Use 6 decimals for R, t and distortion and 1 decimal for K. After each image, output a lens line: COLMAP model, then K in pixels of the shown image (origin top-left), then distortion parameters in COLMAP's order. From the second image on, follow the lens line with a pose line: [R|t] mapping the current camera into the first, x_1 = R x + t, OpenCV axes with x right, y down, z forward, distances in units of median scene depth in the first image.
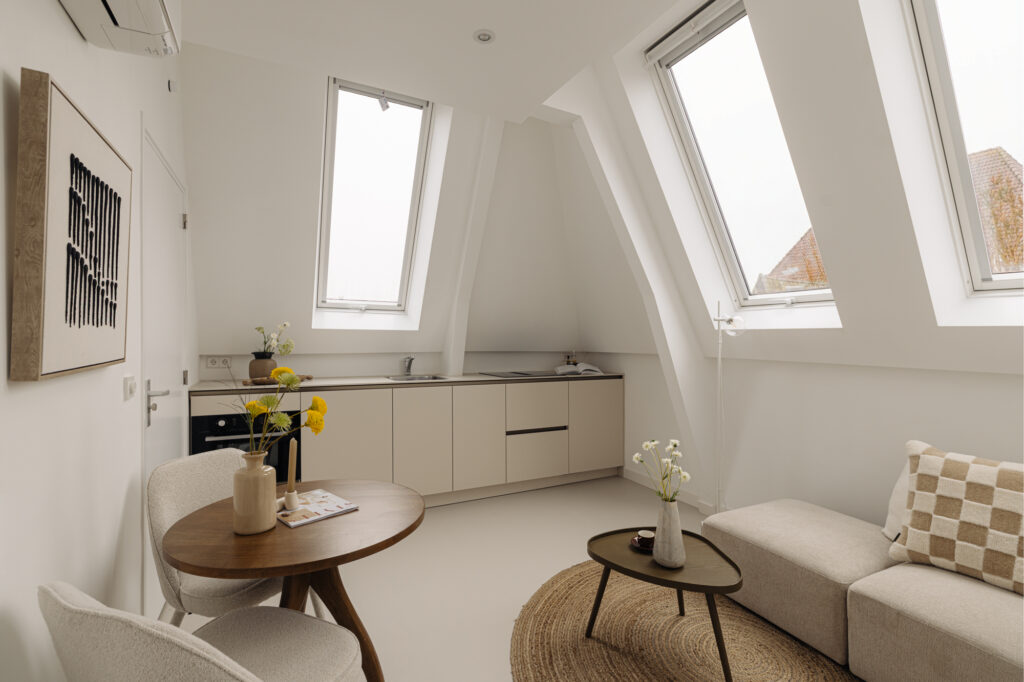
lens RADIAL K [[473.6, 0, 512.0], [0, 473.6, 341.0], [0, 0, 1]] dist [0.001035, -0.000098]
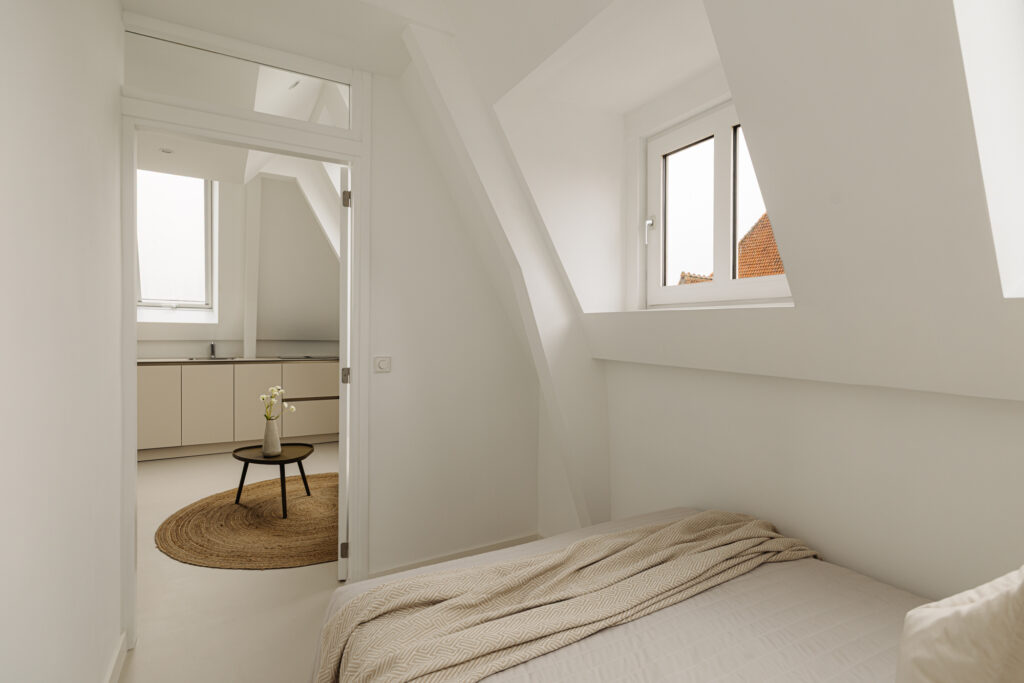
lens RADIAL K [[482.5, 0, 512.0], [0, 482.5, 347.4], [0, 0, 1]] dist [-0.001799, -0.000176]
pose [[0.998936, 0.008223, 0.045377, 0.604651], [-0.009082, 0.999783, 0.018746, 0.013487], [-0.045213, -0.019138, 0.998794, -0.429125]]
